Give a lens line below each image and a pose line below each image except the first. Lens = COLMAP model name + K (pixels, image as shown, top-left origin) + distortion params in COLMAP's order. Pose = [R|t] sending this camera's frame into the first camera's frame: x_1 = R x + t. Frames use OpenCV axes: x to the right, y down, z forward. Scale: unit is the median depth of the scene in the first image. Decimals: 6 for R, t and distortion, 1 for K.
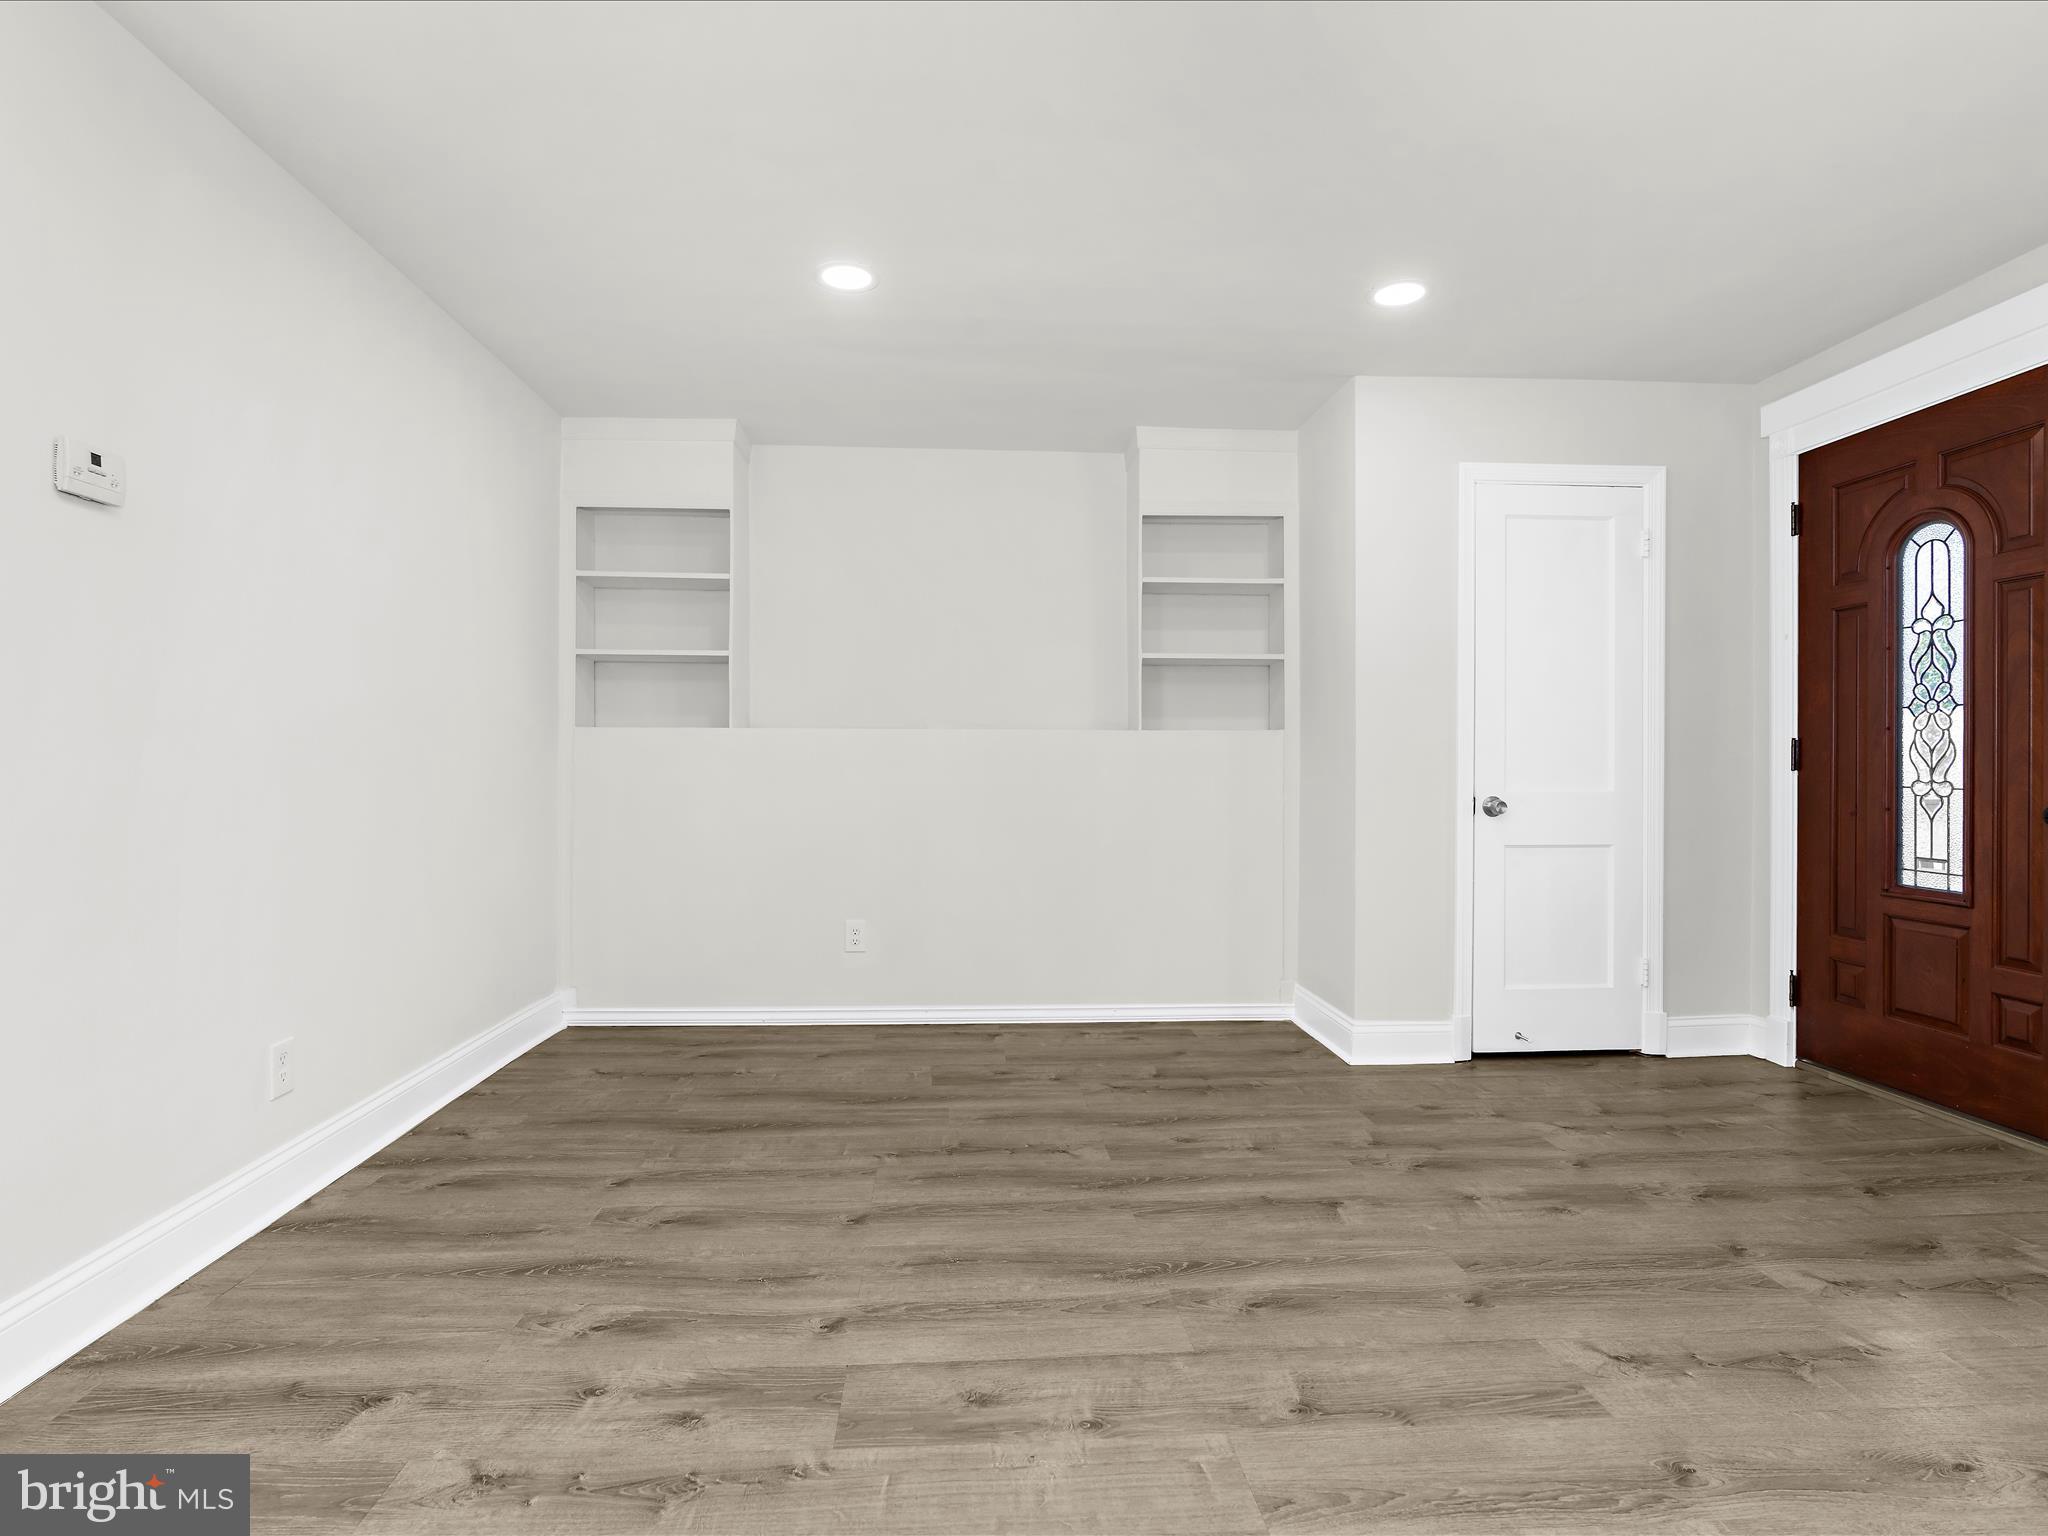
lens RADIAL K [[1032.6, 0, 1014.5], [0, 1032.6, 772.4], [0, 0, 1]] dist [-0.015918, 0.009690]
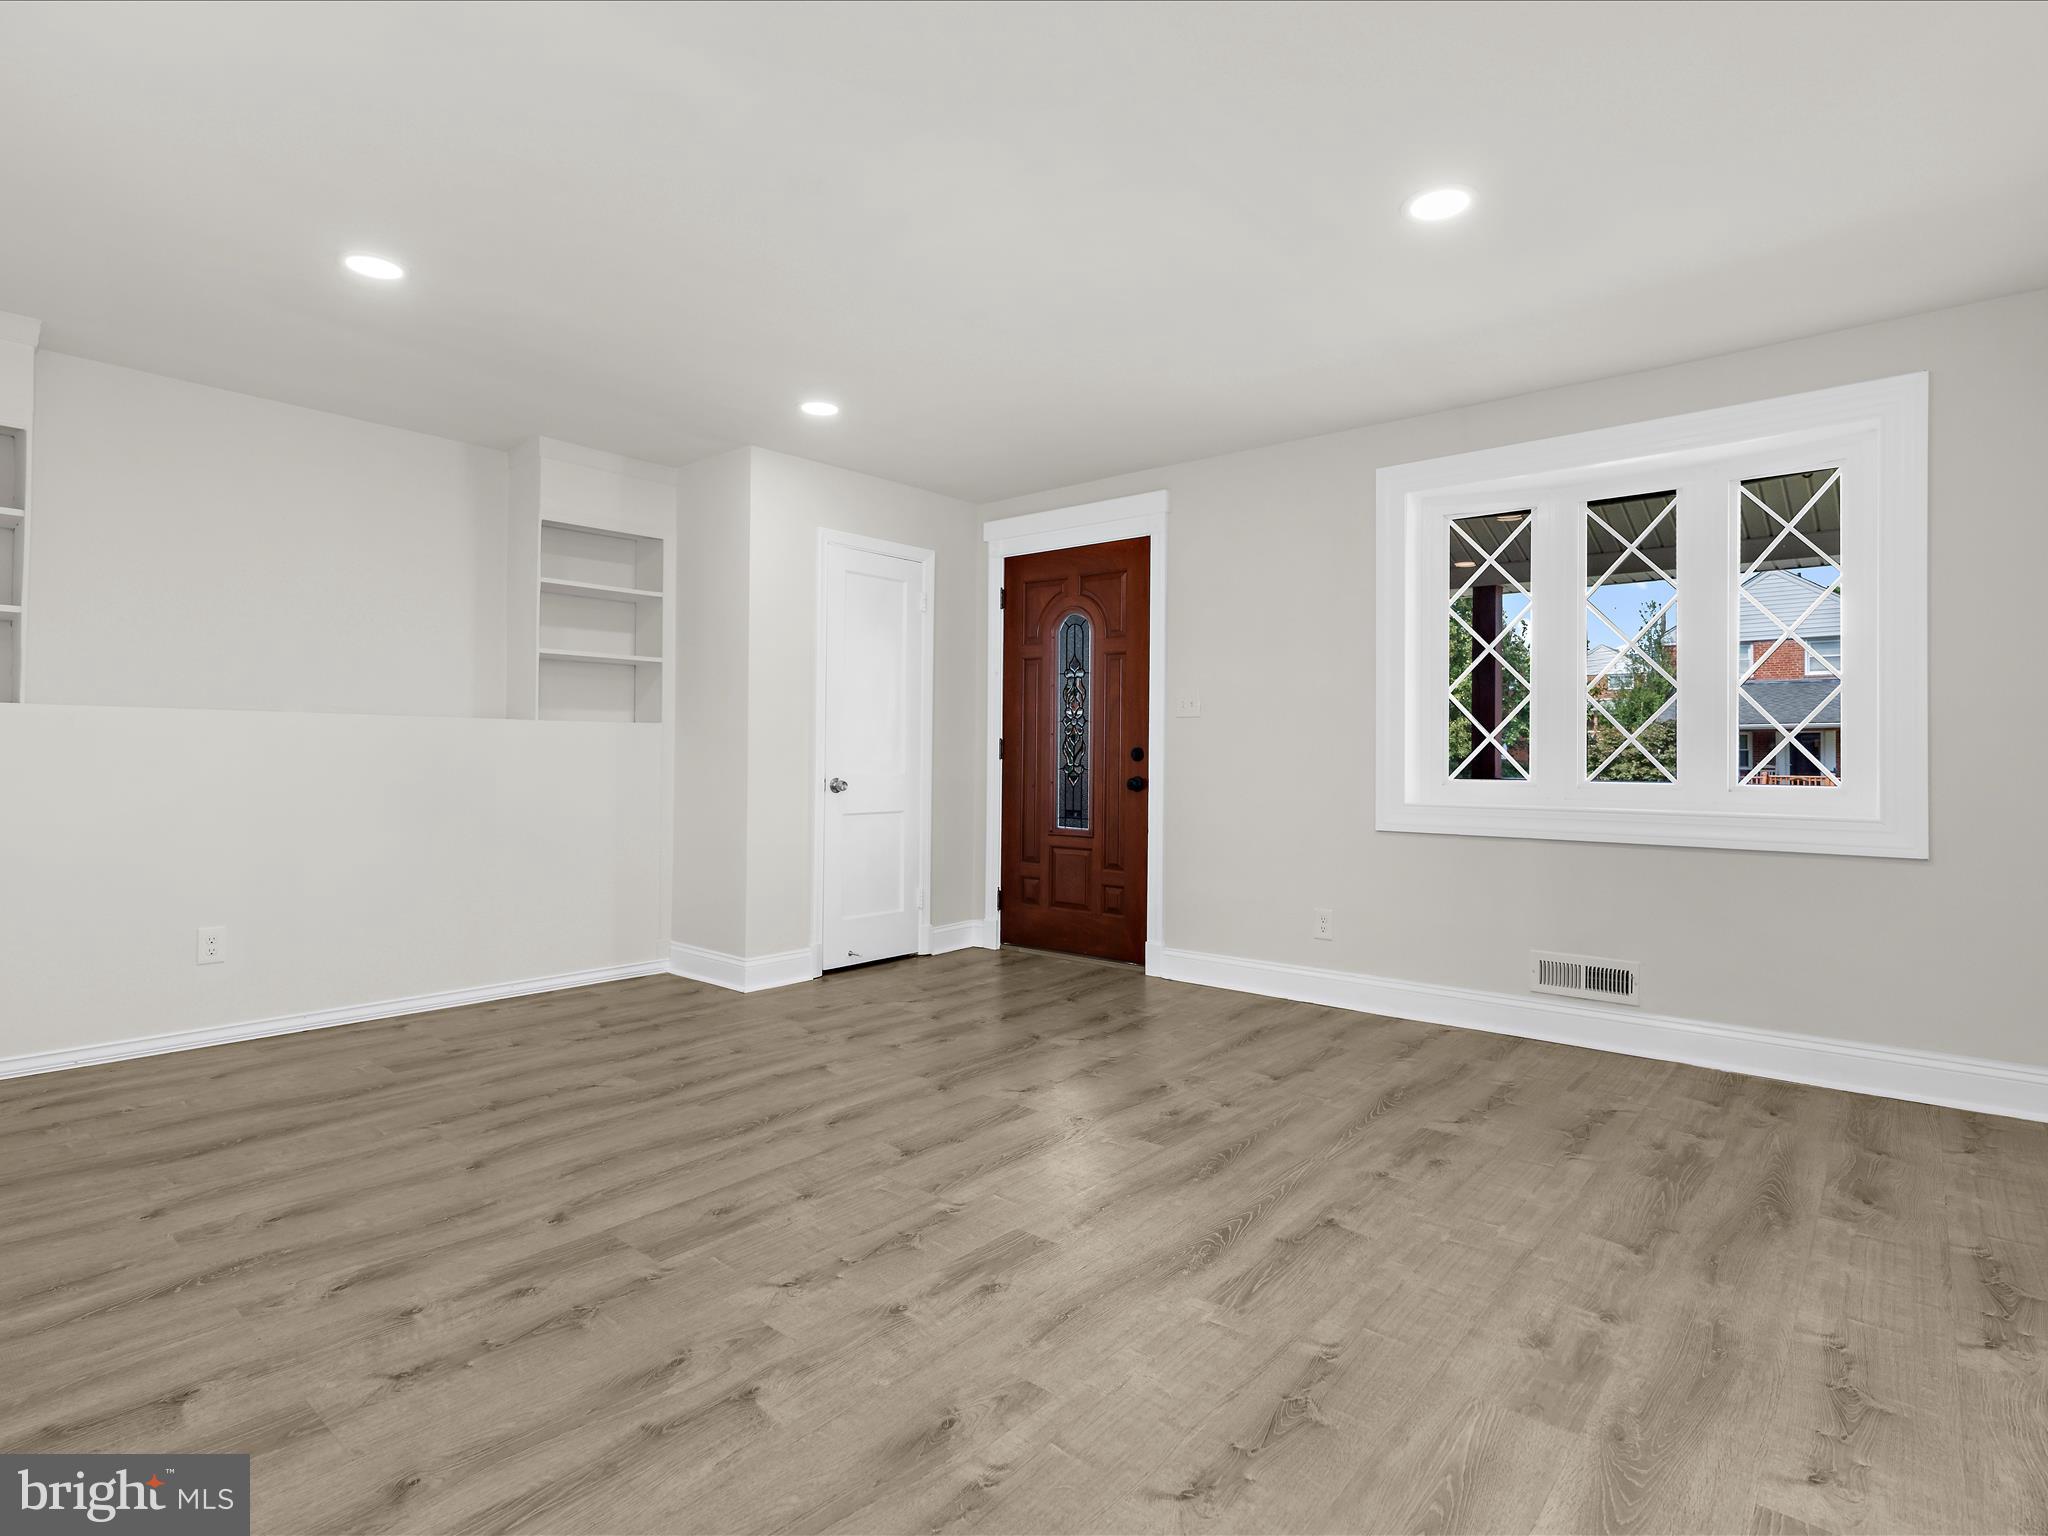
lens RADIAL K [[1032.6, 0, 1014.5], [0, 1032.6, 772.4], [0, 0, 1]] dist [-0.015918, 0.009690]
pose [[0.702370, -0.007900, 0.711768, -0.414654], [-0.001823, 0.999915, 0.012897, -0.002529], [-0.711809, -0.010356, 0.702296, -0.143334]]
